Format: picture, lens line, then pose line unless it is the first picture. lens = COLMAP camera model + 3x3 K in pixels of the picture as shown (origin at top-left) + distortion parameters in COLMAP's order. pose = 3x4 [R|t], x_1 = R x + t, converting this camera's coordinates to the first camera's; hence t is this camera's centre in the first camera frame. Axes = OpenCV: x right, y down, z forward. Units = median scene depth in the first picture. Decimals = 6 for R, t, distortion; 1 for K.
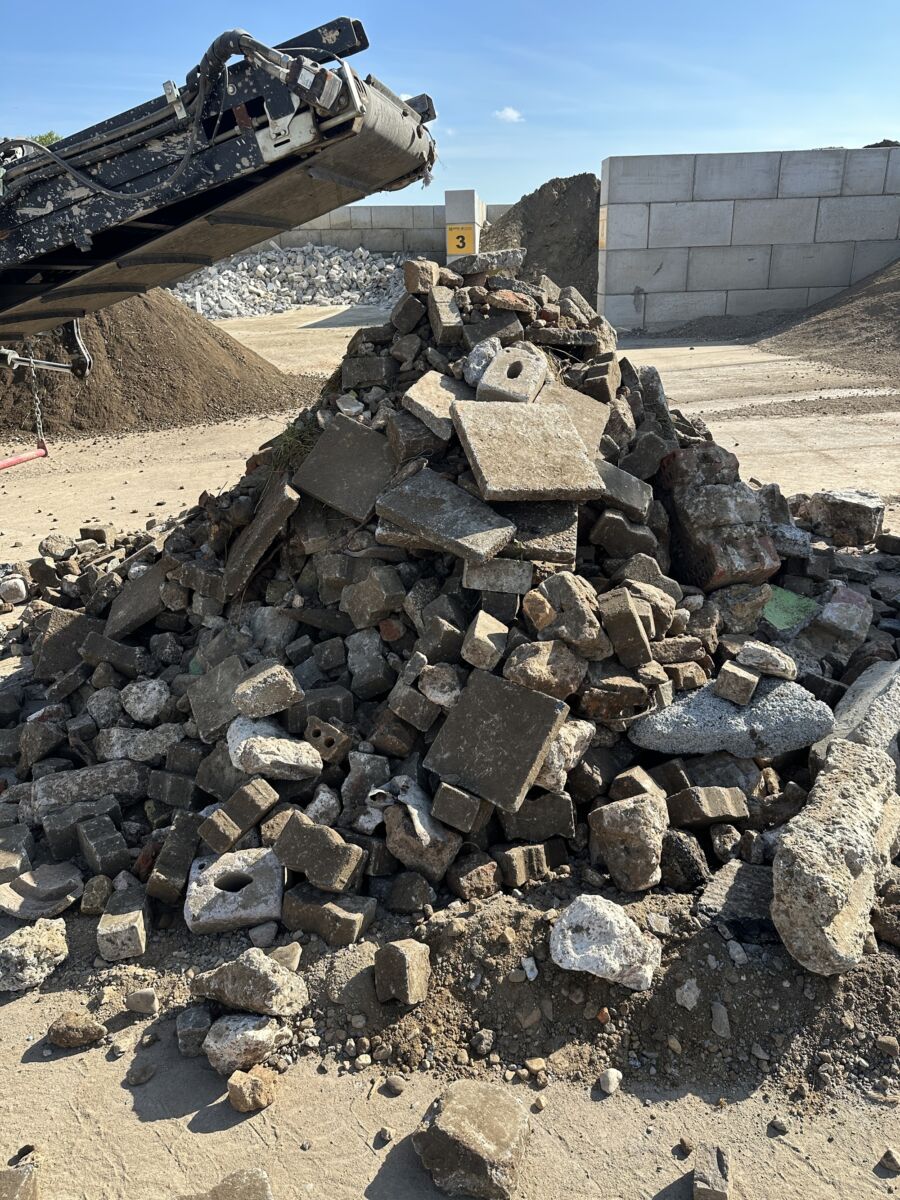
lens RADIAL K [[885.8, 0, 450.0], [0, 885.8, 600.0], [0, 0, 1]] dist [0.083177, -0.118697]
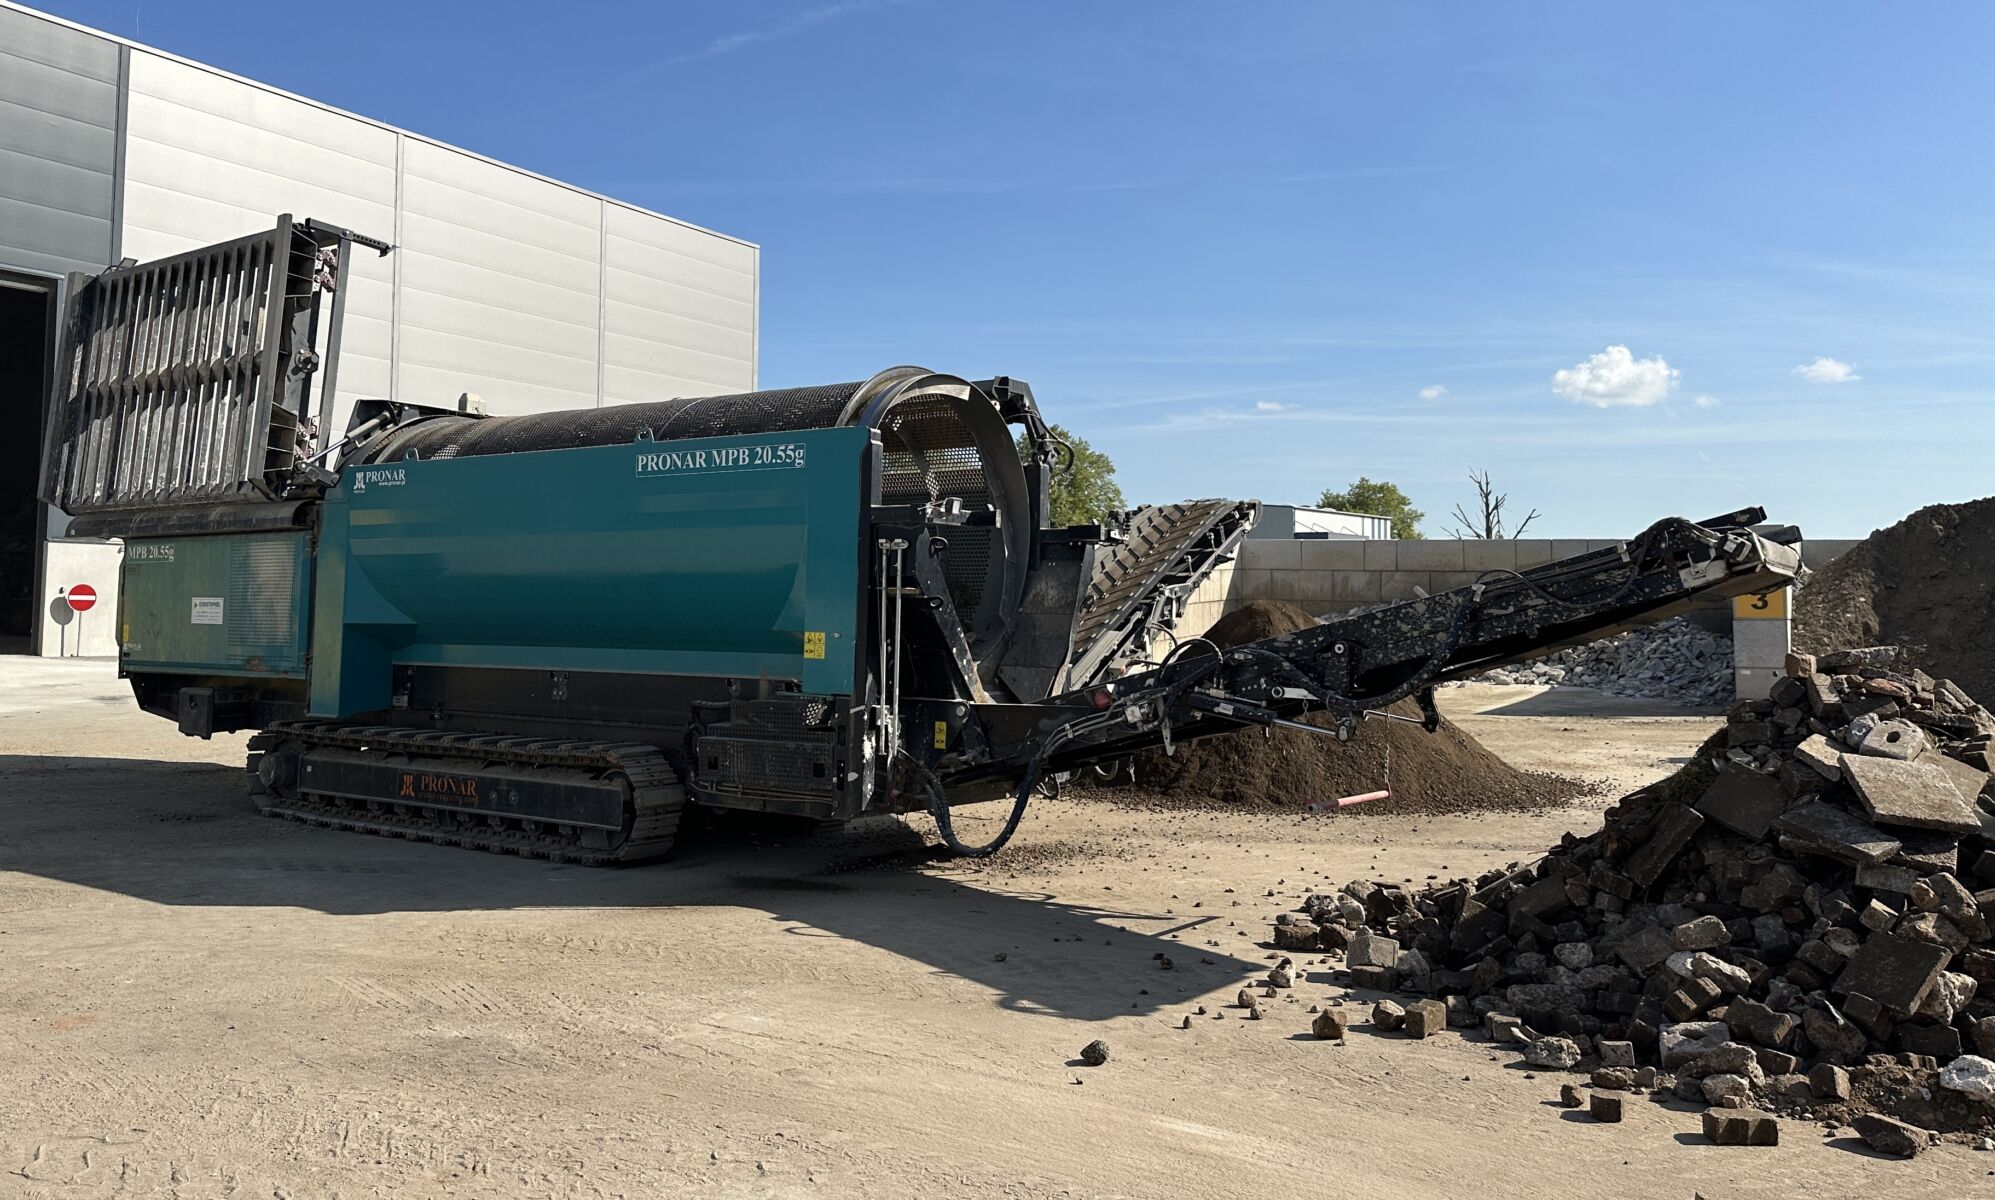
lens RADIAL K [[1349.2, 0, 997.6], [0, 1349.2, 532.5], [0, 0, 1]] dist [0.026766, -0.029065]
pose [[0.879411, 0.003784, -0.476049, -0.140257], [-0.198753, 0.911570, -0.359914, 0.458139], [0.432590, 0.411128, 0.802396, -1.323286]]
